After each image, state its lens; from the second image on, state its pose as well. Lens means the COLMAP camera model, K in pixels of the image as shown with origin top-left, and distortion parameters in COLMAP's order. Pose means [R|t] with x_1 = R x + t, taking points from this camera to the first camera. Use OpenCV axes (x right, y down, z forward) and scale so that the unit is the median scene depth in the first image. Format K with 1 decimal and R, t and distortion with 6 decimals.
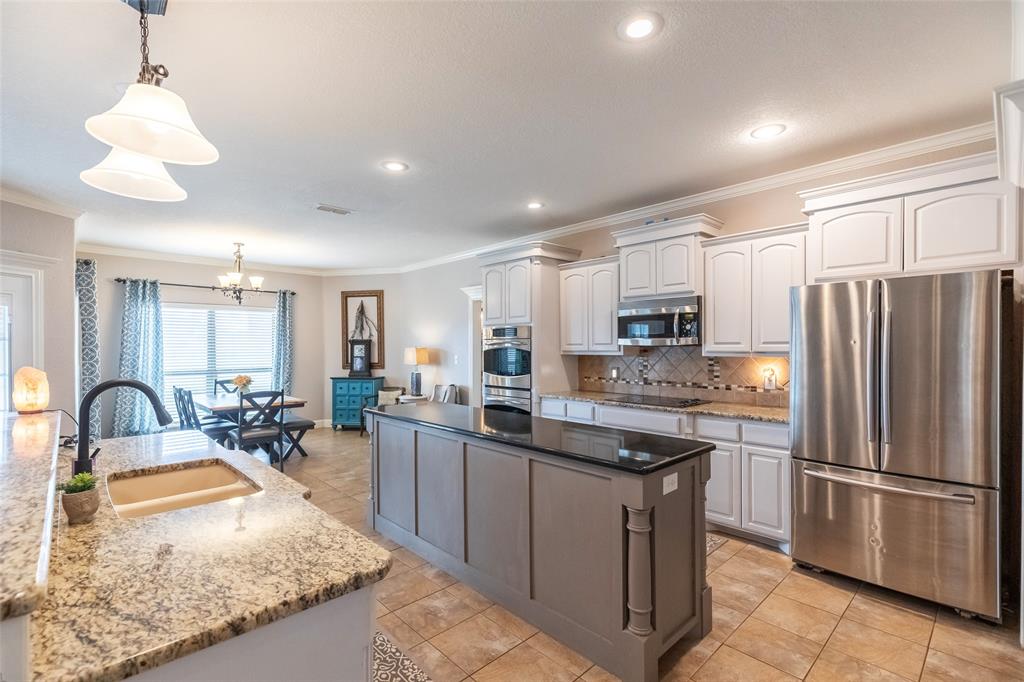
lens RADIAL K [[462.9, 0, 514.5], [0, 462.9, 346.8], [0, 0, 1]] dist [0.004987, -0.001761]
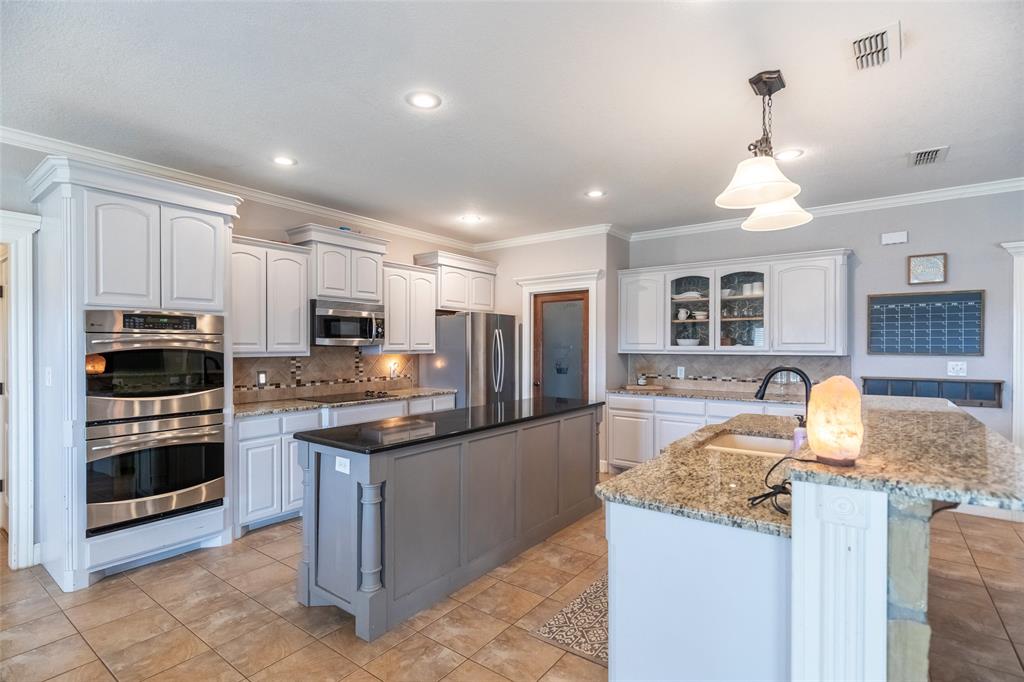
lens RADIAL K [[475.2, 0, 512.3], [0, 475.2, 349.6], [0, 0, 1]] dist [-0.004071, 0.000824]
pose [[-0.162472, -0.003600, 0.986707, -0.703101], [0.003444, 0.999985, 0.004215, 0.002501], [-0.986707, 0.004083, -0.162457, 0.676663]]
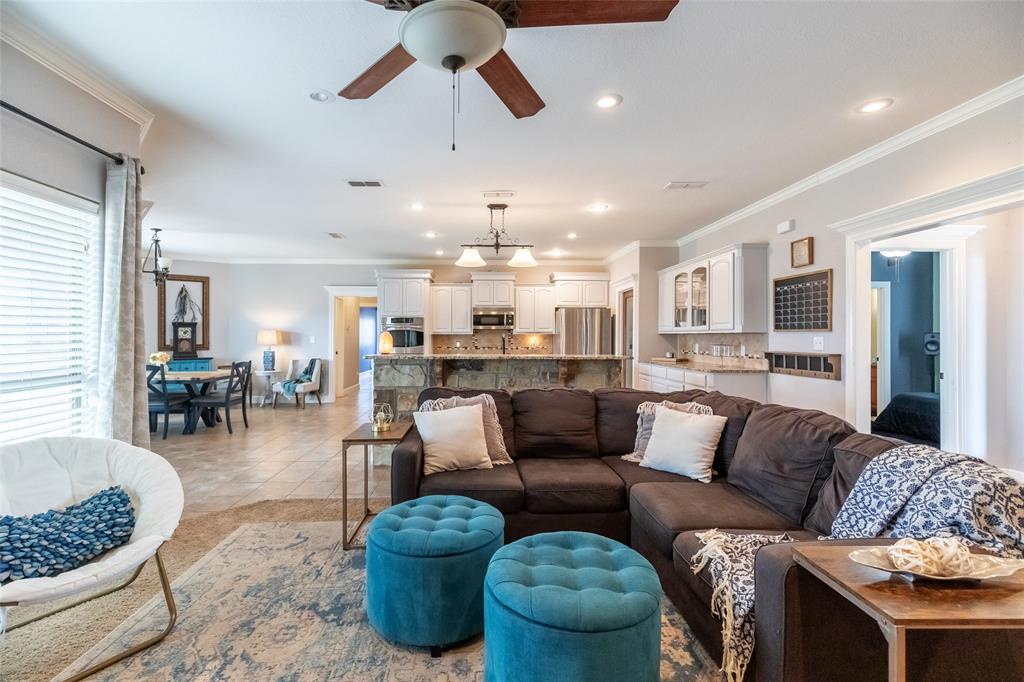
lens RADIAL K [[462.9, 0, 489.9], [0, 462.9, 332.6], [0, 0, 1]] dist [0.004987, -0.001761]
pose [[0.668054, 0.010829, 0.744034, -1.069847], [-0.001391, 0.999911, -0.013304, 0.033609], [-0.744112, 0.007853, 0.668009, -0.337704]]
